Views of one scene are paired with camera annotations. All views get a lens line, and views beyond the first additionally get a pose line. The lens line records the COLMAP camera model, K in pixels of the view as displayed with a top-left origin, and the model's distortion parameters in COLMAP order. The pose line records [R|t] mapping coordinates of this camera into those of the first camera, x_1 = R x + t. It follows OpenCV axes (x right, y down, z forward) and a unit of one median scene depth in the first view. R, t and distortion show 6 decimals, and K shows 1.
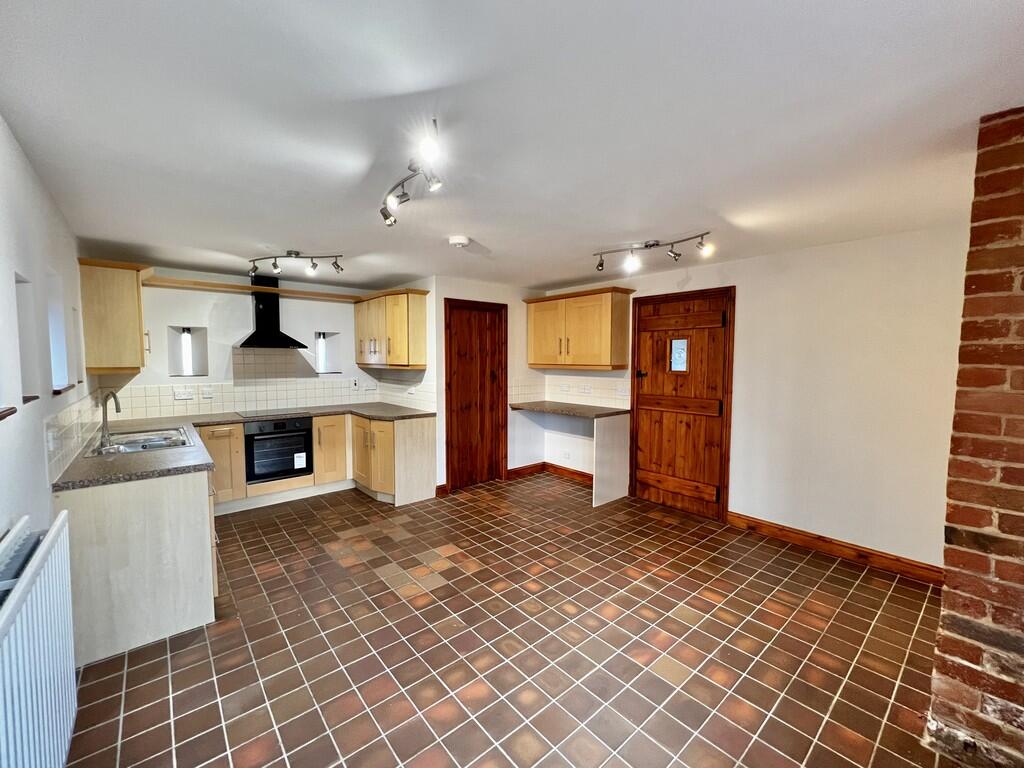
lens RADIAL K [[418.0, 0, 512.0], [0, 418.0, 384.0], [0, 0, 1]] dist [-0.000269, -0.000007]
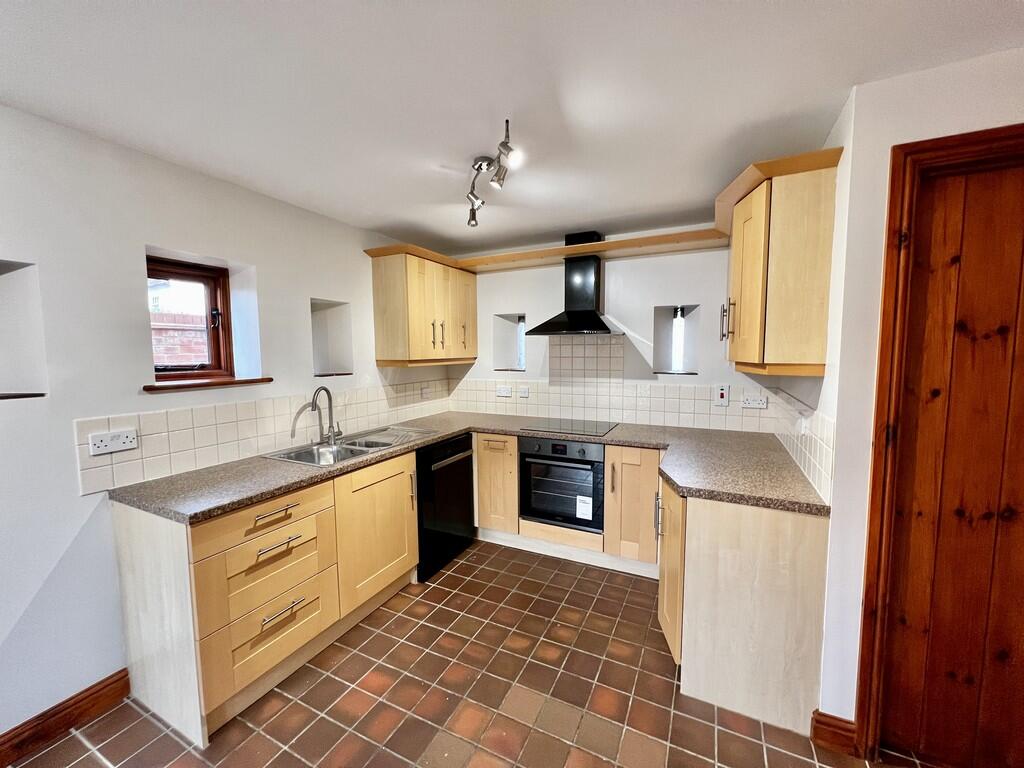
lens RADIAL K [[408.8, 0, 510.2], [0, 408.8, 385.4], [0, 0, 1]] dist [0.000919, 0.000132]
pose [[0.394632, 0.074390, -0.915823, 0.013884], [-0.050905, 0.996957, 0.059045, -0.036851], [0.917428, 0.023319, 0.397217, 0.643196]]
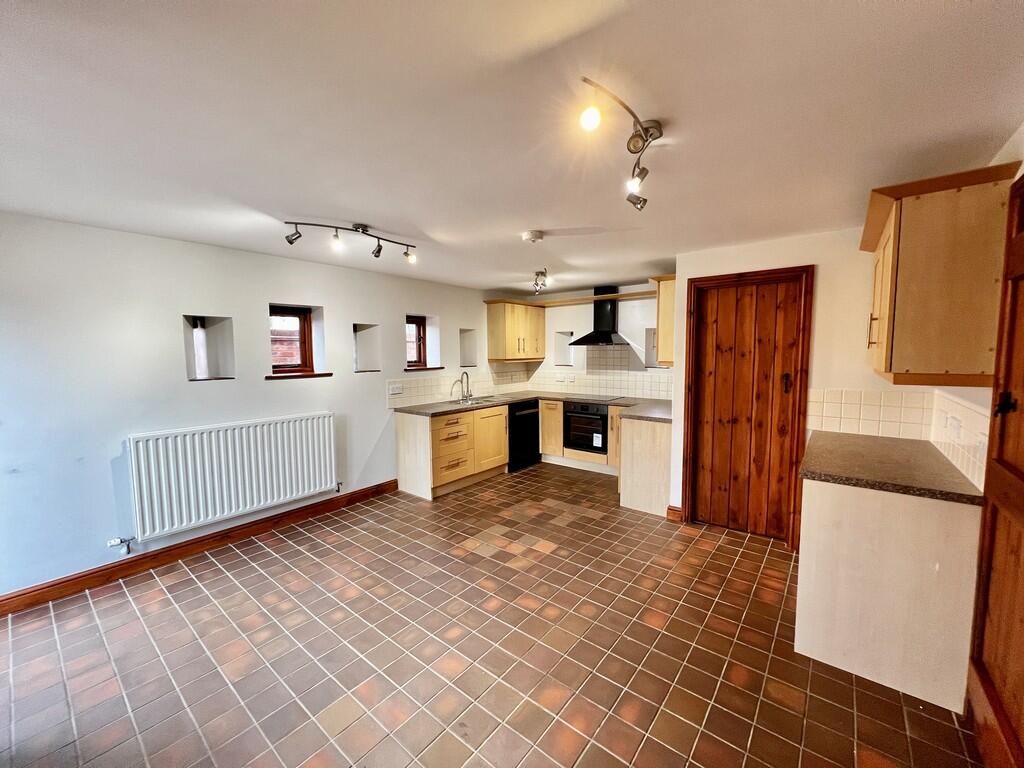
lens RADIAL K [[408.8, 0, 510.2], [0, 408.8, 385.4], [0, 0, 1]] dist [0.000919, 0.000132]
pose [[0.185440, 0.081653, -0.979257, 0.571111], [-0.055314, 0.995829, 0.072560, -0.041505], [0.981098, 0.040711, 0.189183, 0.536087]]
